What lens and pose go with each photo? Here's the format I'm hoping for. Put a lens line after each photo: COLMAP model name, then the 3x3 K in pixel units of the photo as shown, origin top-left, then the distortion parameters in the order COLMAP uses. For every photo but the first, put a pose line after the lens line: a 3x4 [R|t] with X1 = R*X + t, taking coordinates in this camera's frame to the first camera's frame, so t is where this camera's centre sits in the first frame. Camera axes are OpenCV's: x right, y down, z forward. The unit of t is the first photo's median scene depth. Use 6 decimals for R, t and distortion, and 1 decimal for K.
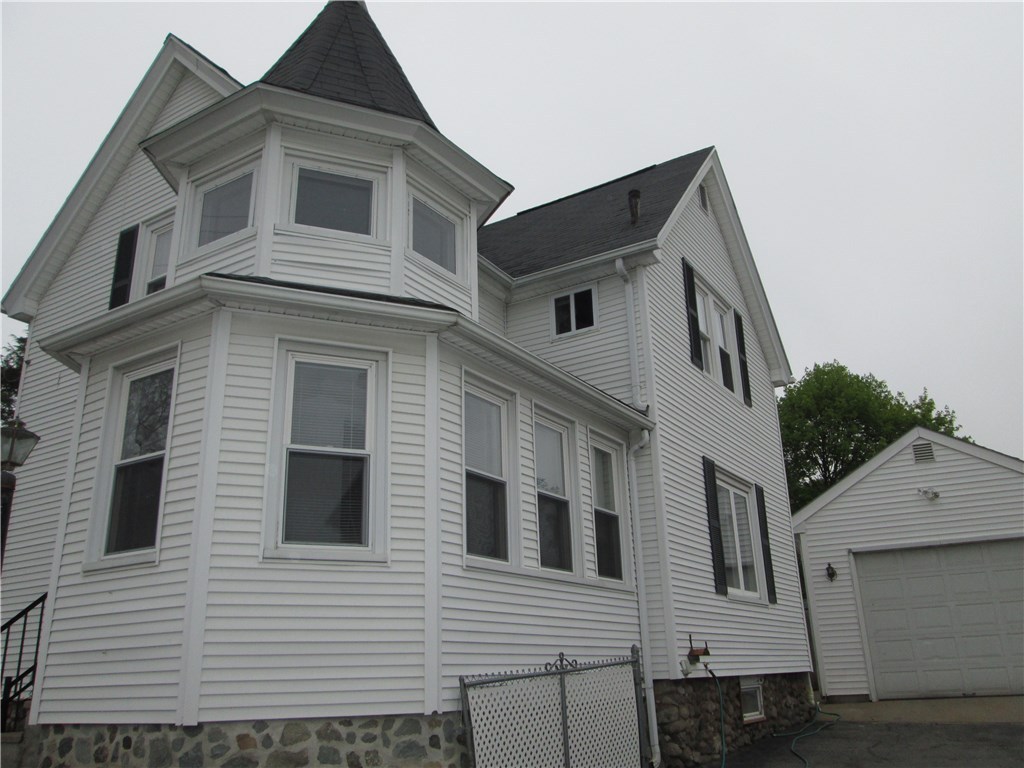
lens RADIAL K [[864.0, 0, 530.1], [0, 864.0, 383.2], [0, 0, 1]] dist [-0.040600, 0.046157]
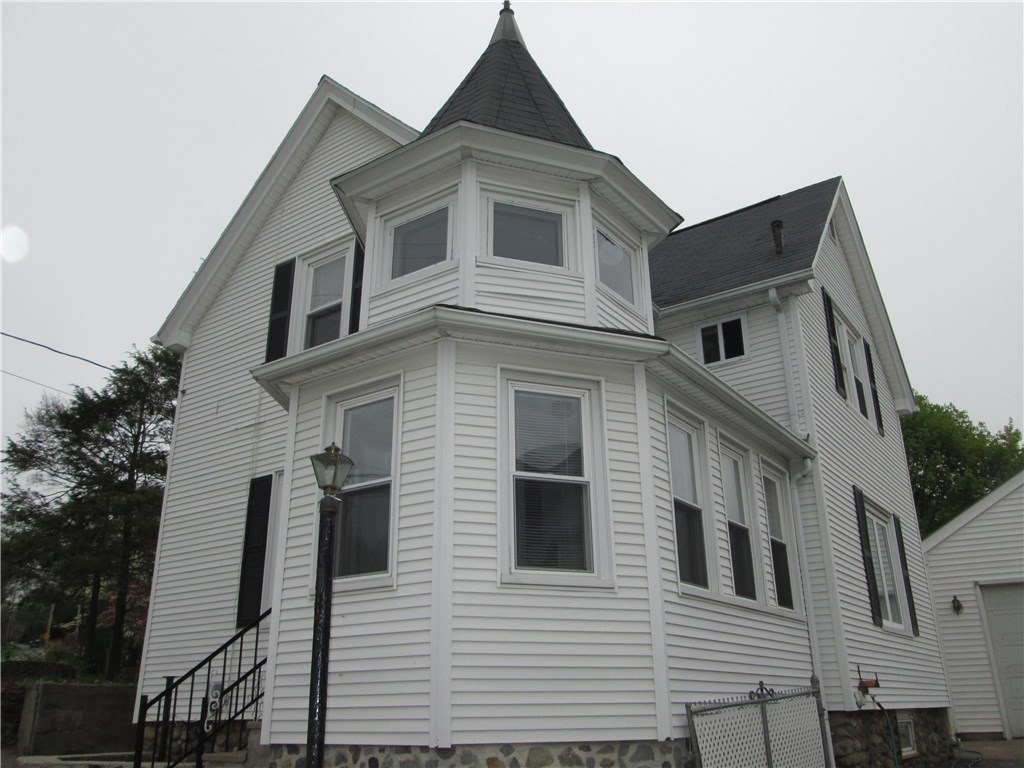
lens RADIAL K [[864.0, 0, 530.1], [0, 864.0, 383.2], [0, 0, 1]] dist [-0.040600, 0.046157]
pose [[0.998767, -0.001532, -0.049614, -0.163968], [-0.000207, 0.999387, -0.035014, 0.001920], [0.049637, 0.034981, 0.998155, -0.018228]]
